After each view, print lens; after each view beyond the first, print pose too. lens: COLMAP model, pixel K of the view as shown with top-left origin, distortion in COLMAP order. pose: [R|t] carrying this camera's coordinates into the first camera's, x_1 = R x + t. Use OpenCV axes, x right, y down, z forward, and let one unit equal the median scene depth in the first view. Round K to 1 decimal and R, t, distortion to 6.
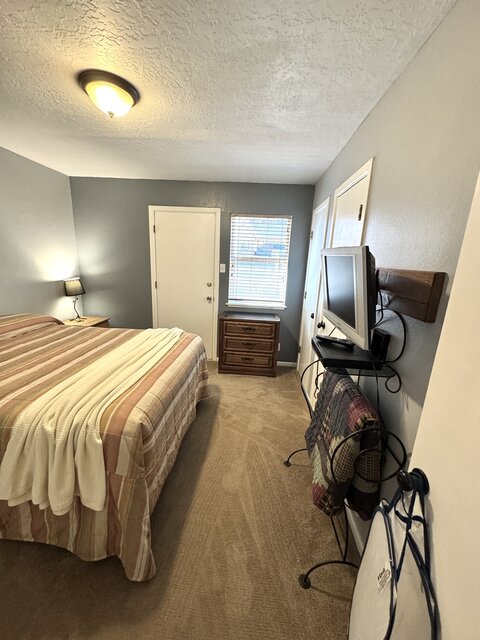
lens RADIAL K [[255.4, 0, 241.0], [0, 255.4, 319.1], [0, 0, 1]] dist [-0.002815, 0.000029]
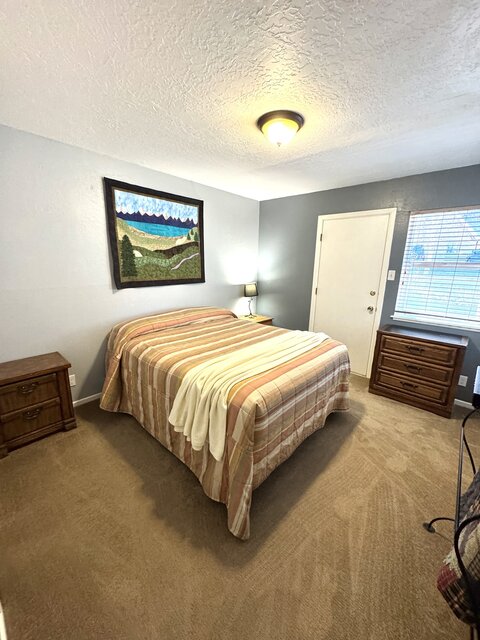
lens RADIAL K [[255.4, 0, 240.8], [0, 255.4, 319.2], [0, 0, 1]] dist [-0.002815, 0.000029]
pose [[0.778852, 0.109706, -0.617539, 0.133987], [-0.131231, 0.991295, 0.010592, 0.013514], [0.613326, 0.072791, 0.786469, 0.010070]]
